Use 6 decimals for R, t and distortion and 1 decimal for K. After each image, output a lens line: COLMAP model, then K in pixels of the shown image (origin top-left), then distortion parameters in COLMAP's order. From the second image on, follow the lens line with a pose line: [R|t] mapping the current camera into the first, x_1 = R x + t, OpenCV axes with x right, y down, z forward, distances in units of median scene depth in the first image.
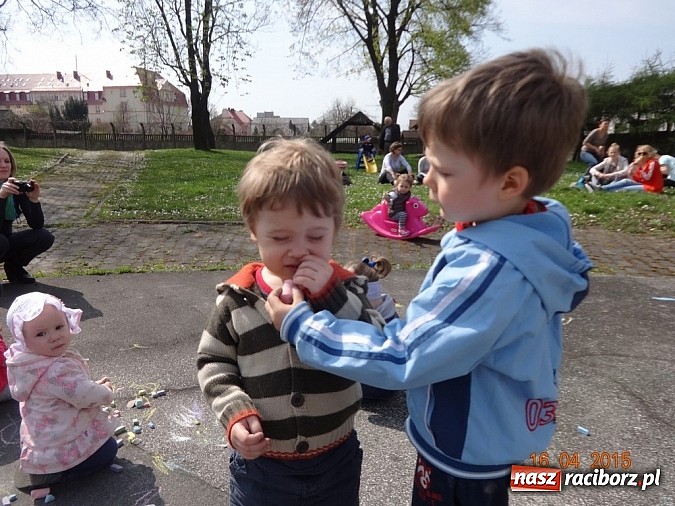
lens RADIAL K [[515.1, 0, 335.5], [0, 515.1, 255.2], [0, 0, 1]] dist [0.010911, -0.004490]
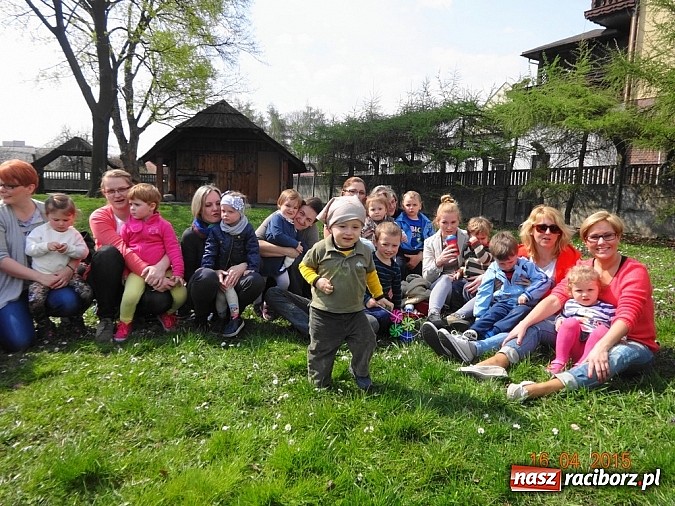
lens RADIAL K [[515.1, 0, 339.2], [0, 515.1, 253.0], [0, 0, 1]] dist [0.010911, -0.004490]
pose [[0.914116, -0.040724, 0.403402, 0.076763], [0.070522, 0.995747, -0.059282, -0.039810], [-0.399273, 0.082639, 0.913100, 0.172818]]
